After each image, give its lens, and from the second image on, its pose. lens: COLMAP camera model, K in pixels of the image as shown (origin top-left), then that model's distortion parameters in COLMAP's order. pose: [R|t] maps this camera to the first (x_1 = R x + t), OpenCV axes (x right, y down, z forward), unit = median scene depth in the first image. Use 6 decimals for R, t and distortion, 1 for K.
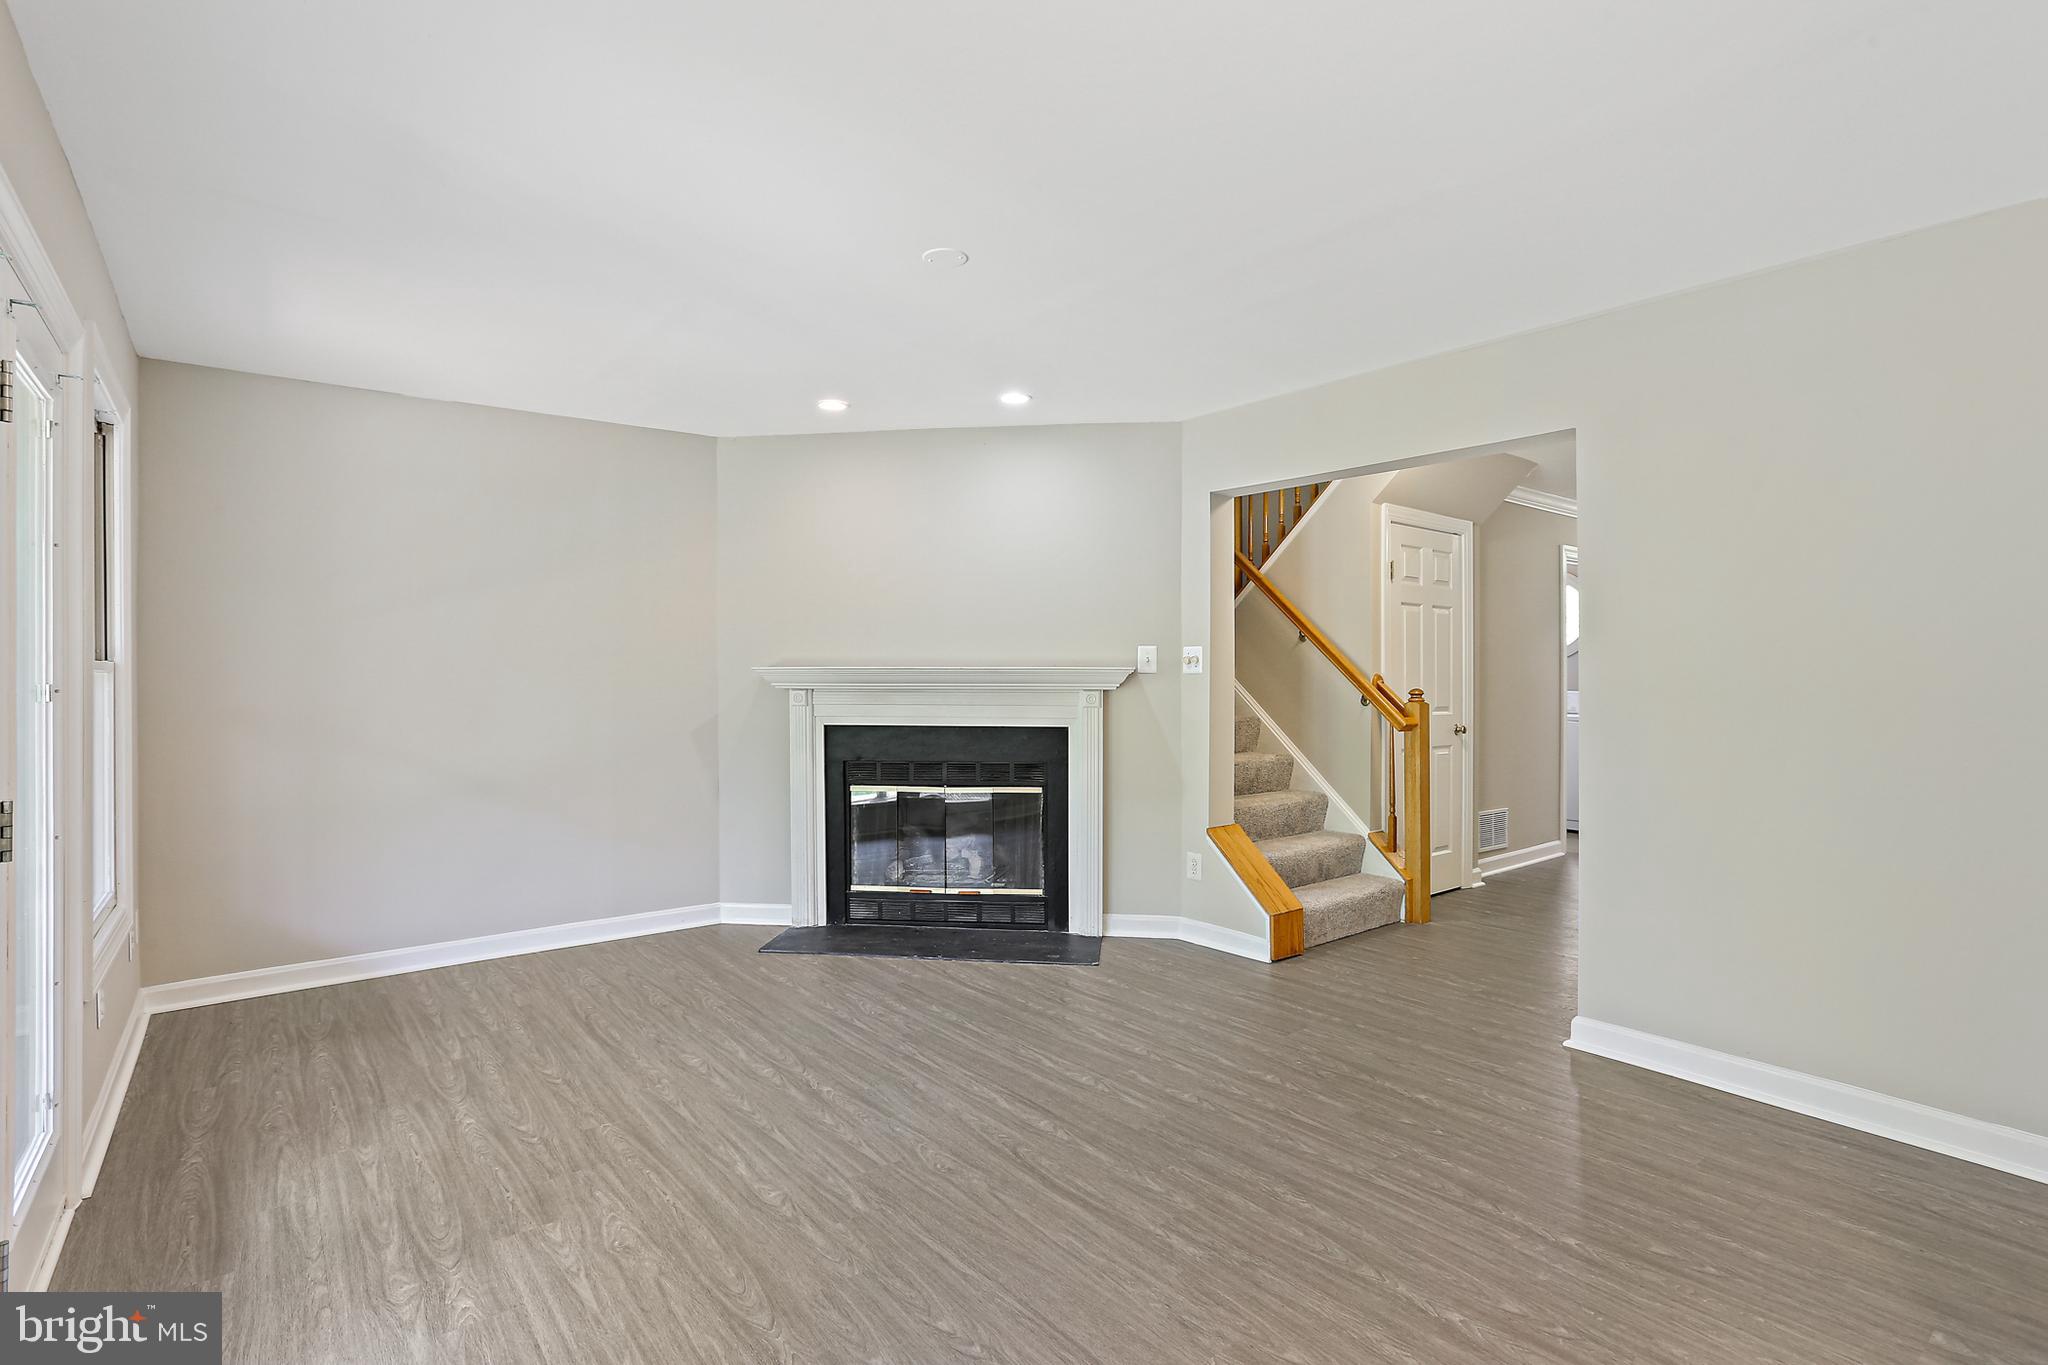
lens RADIAL K [[1006.6, 0, 1019.9], [0, 1006.6, 679.1], [0, 0, 1]] dist [-0.049072, 0.027577]
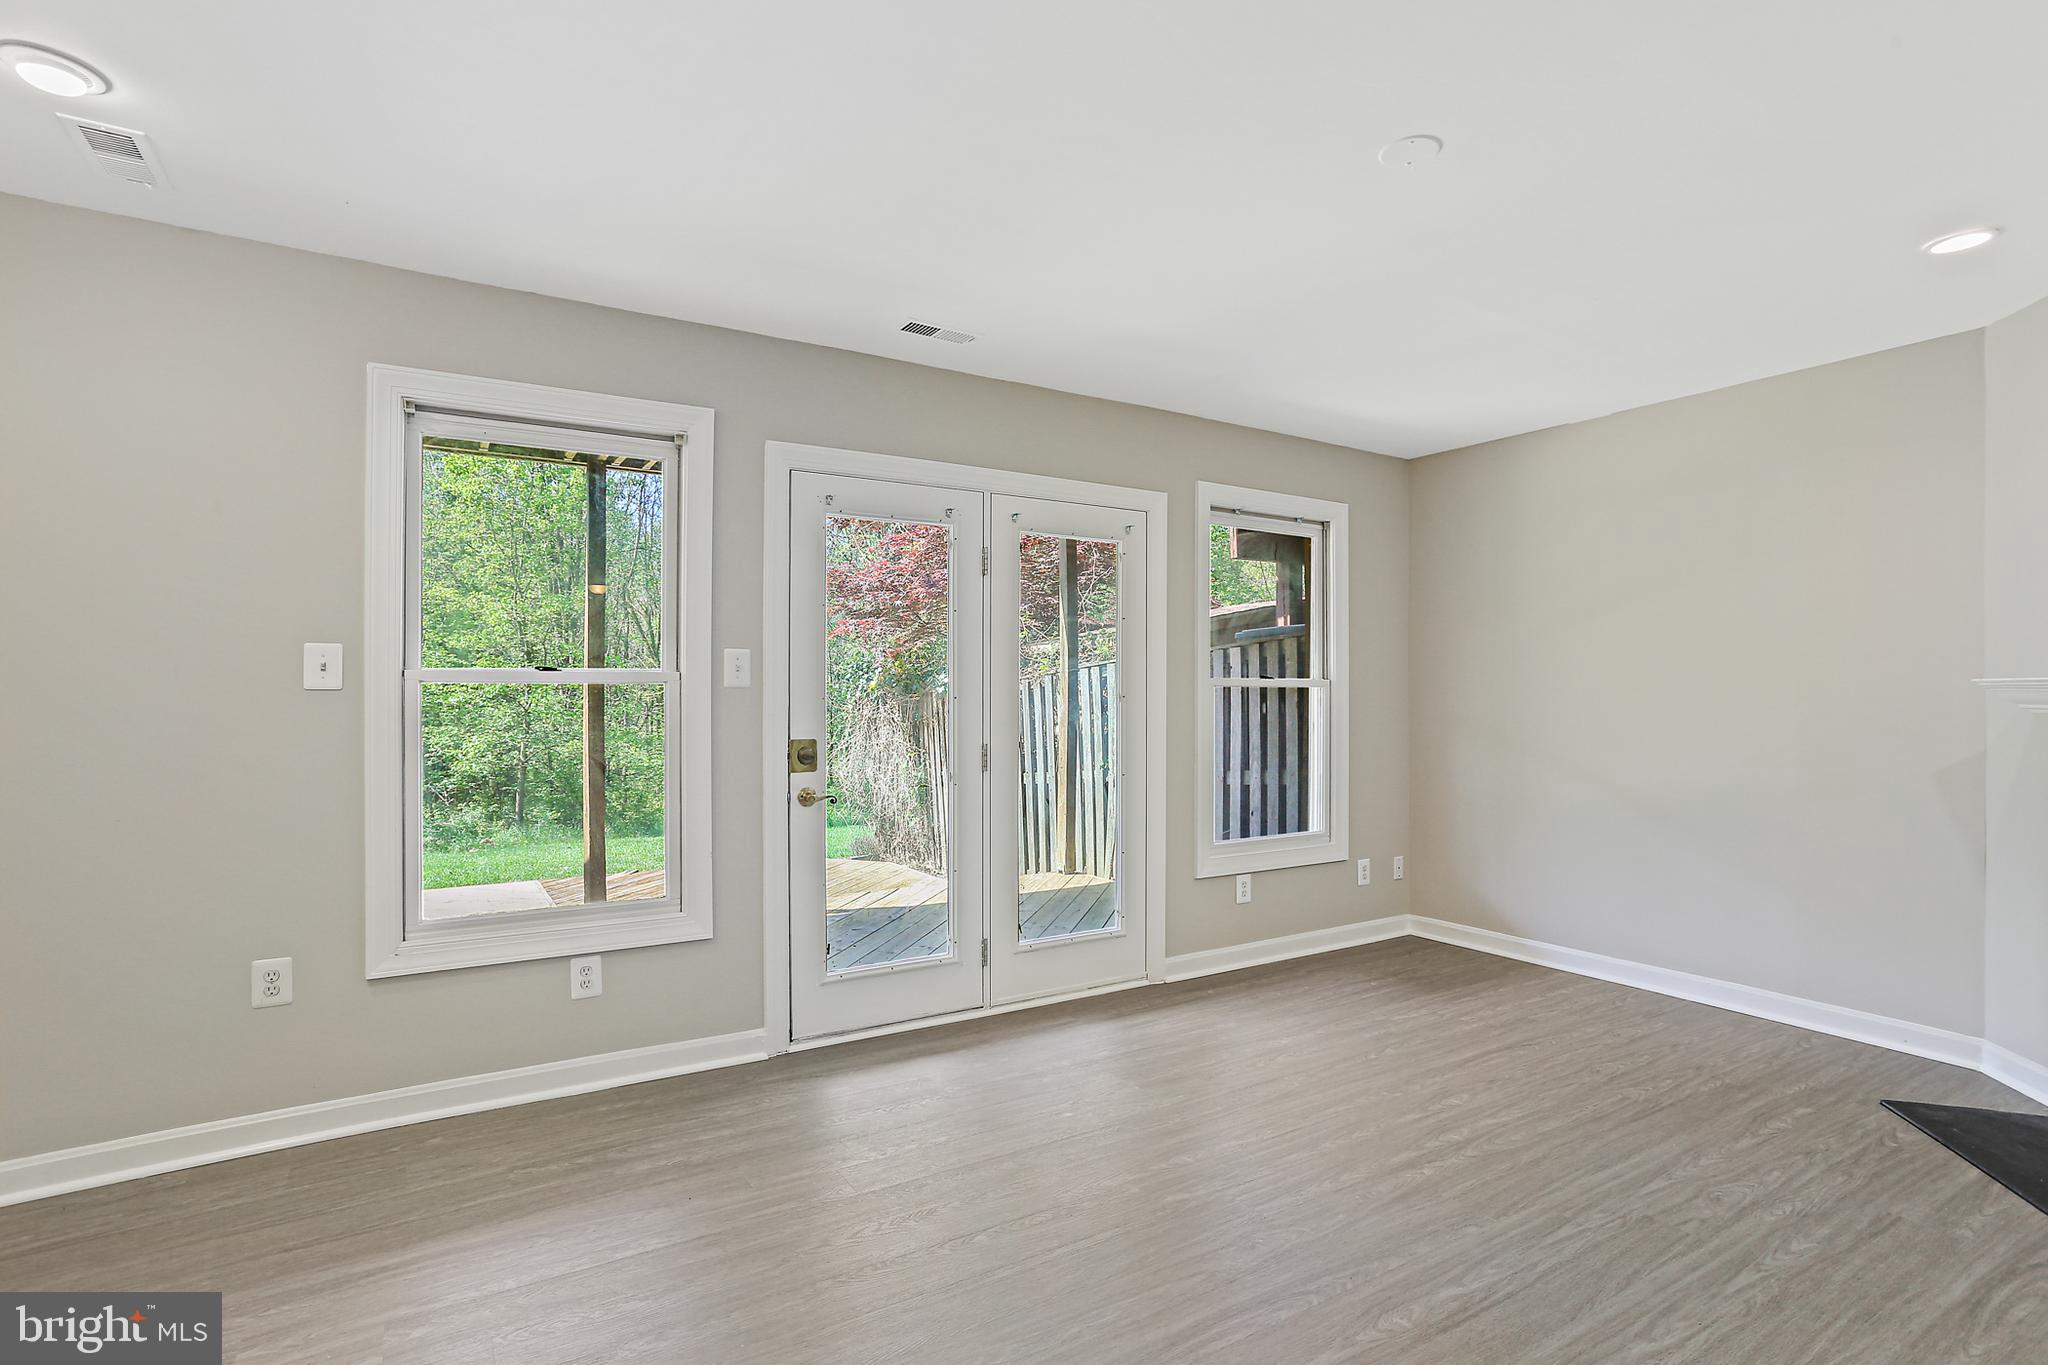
lens RADIAL K [[994.7, 0, 1048.6], [0, 994.7, 673.4], [0, 0, 1]] dist [-0.032630, 0.024416]
pose [[-0.090588, -0.011882, -0.995818, 0.584218], [-0.002654, 0.999928, -0.011690, -0.016404], [0.995885, 0.001584, -0.090613, 0.610191]]
